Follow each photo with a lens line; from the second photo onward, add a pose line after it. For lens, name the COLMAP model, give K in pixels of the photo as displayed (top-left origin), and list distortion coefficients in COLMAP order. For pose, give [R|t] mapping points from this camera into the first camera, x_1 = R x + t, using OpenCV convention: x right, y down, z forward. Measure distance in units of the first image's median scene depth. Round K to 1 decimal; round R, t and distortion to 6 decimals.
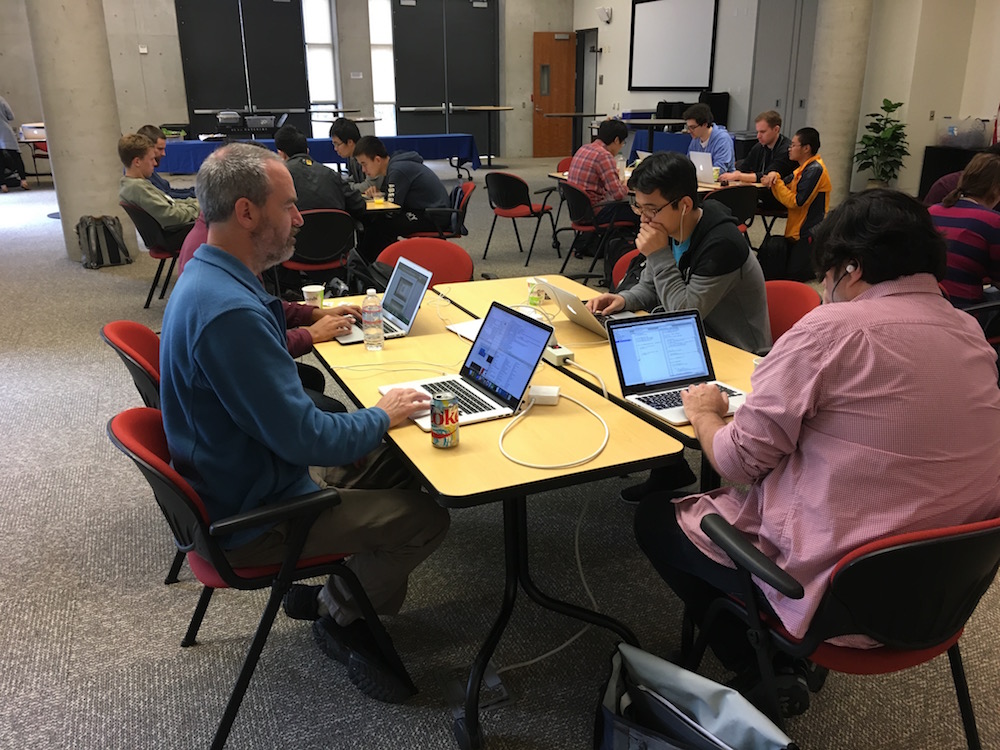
lens RADIAL K [[854.3, 0, 500.0], [0, 854.3, 375.0], [0, 0, 1]] dist [0.070156, -0.097633]
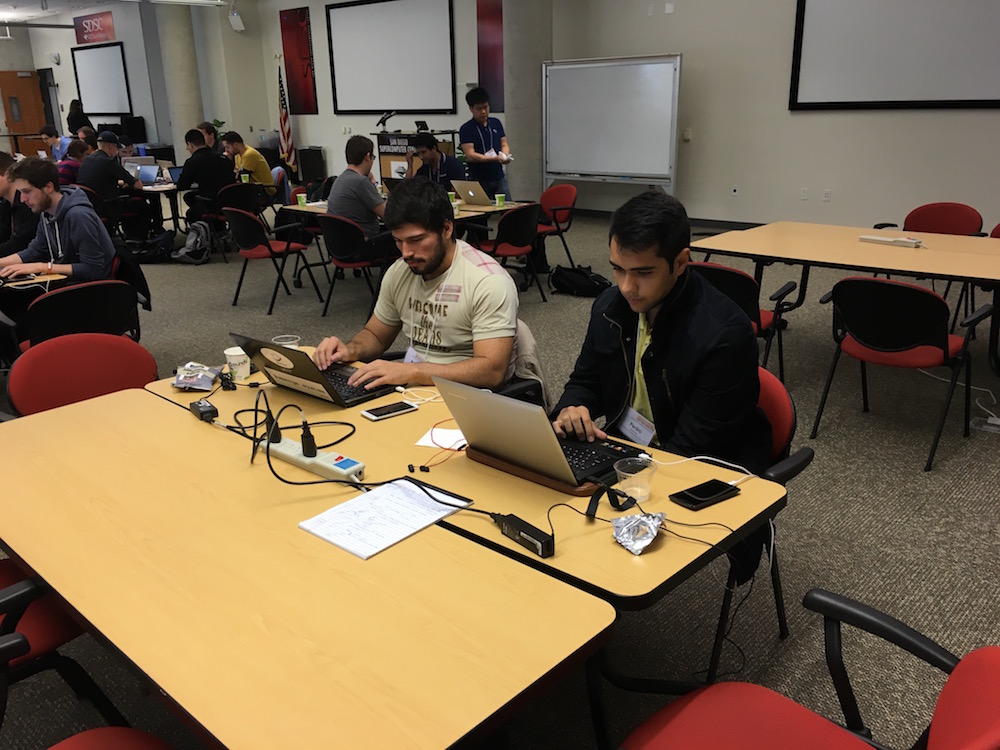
lens RADIAL K [[854.3, 0, 500.0], [0, 854.3, 375.0], [0, 0, 1]] dist [0.070156, -0.097633]
pose [[0.901689, -0.145870, 0.407037, 0.267426], [0.155989, 0.987723, 0.008416, 0.287425], [-0.403267, 0.055905, 0.913373, -0.854302]]
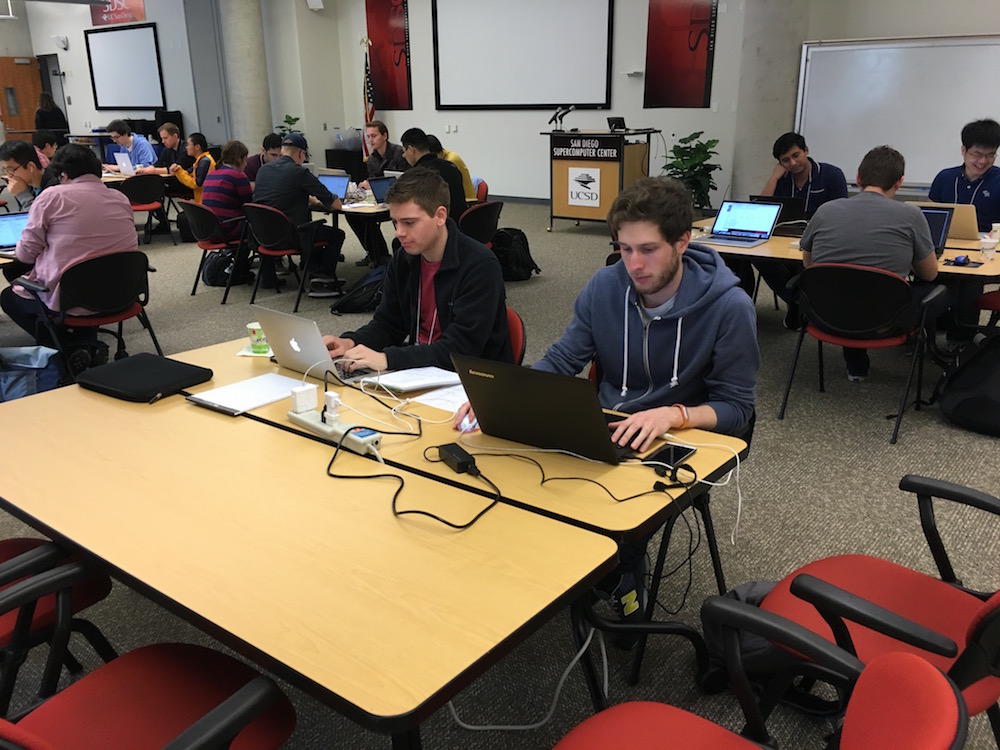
lens RADIAL K [[854.3, 0, 500.0], [0, 854.3, 375.0], [0, 0, 1]] dist [0.070156, -0.097633]
pose [[0.870017, -0.157488, 0.467192, 0.056967], [0.167556, 0.985655, 0.020232, 0.144811], [-0.463676, 0.060679, 0.883925, -0.421483]]
